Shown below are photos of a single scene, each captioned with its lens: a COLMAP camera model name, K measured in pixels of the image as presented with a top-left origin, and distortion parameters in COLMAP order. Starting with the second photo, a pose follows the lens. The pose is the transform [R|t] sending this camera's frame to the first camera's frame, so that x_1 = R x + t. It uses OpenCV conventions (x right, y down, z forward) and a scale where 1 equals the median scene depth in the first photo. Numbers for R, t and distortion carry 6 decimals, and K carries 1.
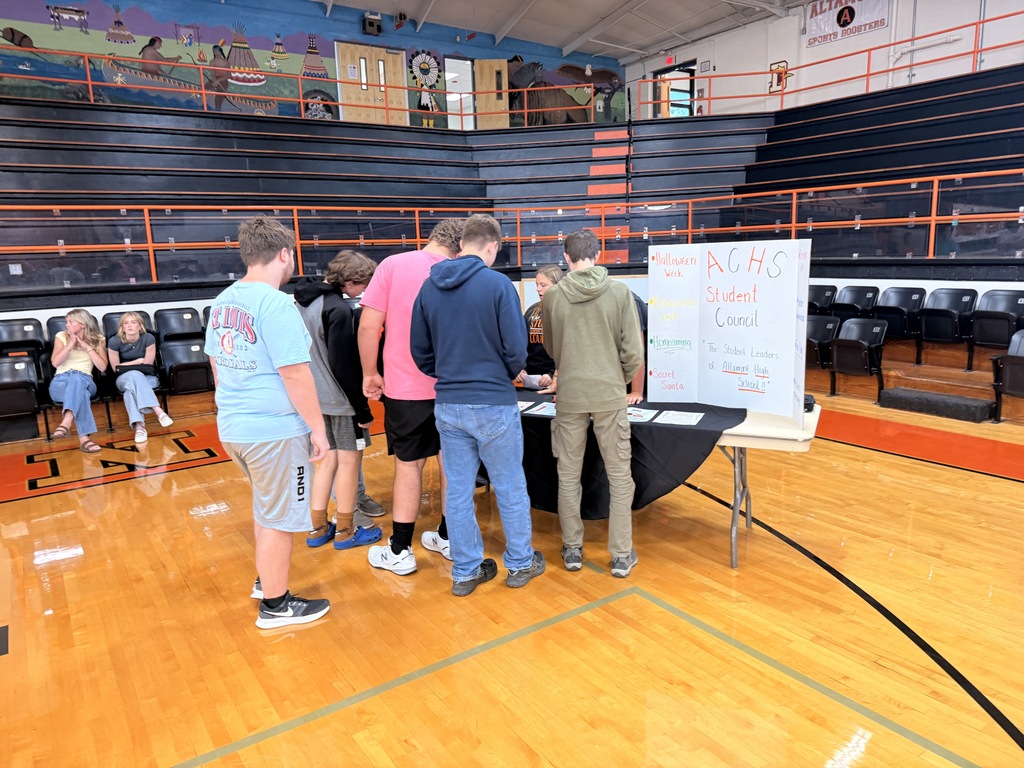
lens RADIAL K [[724.0, 0, 519.4], [0, 724.0, 395.8], [0, 0, 1]] dist [0.010557, -0.013291]
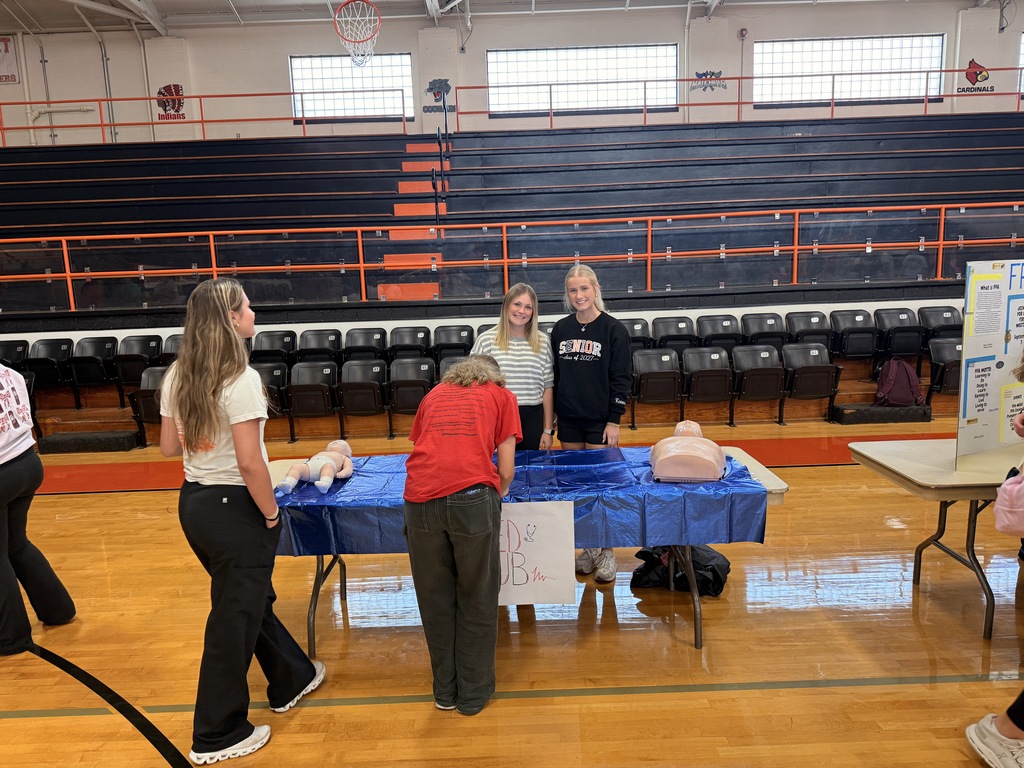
lens RADIAL K [[724.0, 0, 519.4], [0, 724.0, 395.8], [0, 0, 1]] dist [0.010557, -0.013291]
pose [[0.561824, -0.128347, 0.817240, 0.021873], [0.184800, 0.982399, 0.027242, 0.014498], [-0.806352, 0.135721, 0.575653, -0.073316]]
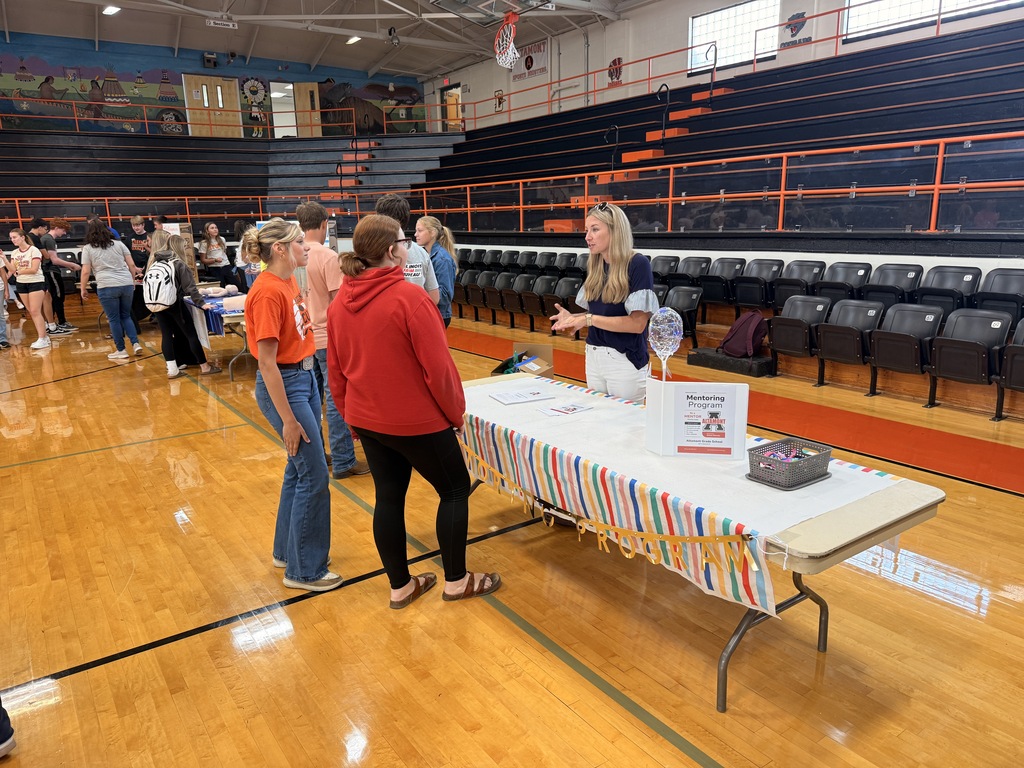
lens RADIAL K [[724.0, 0, 519.4], [0, 724.0, 395.8], [0, 0, 1]] dist [0.010557, -0.013291]
pose [[0.999856, 0.002962, 0.016737, 0.418601], [-0.003668, 0.999097, 0.042325, 0.090519], [-0.016597, -0.042380, 0.998964, -0.505351]]
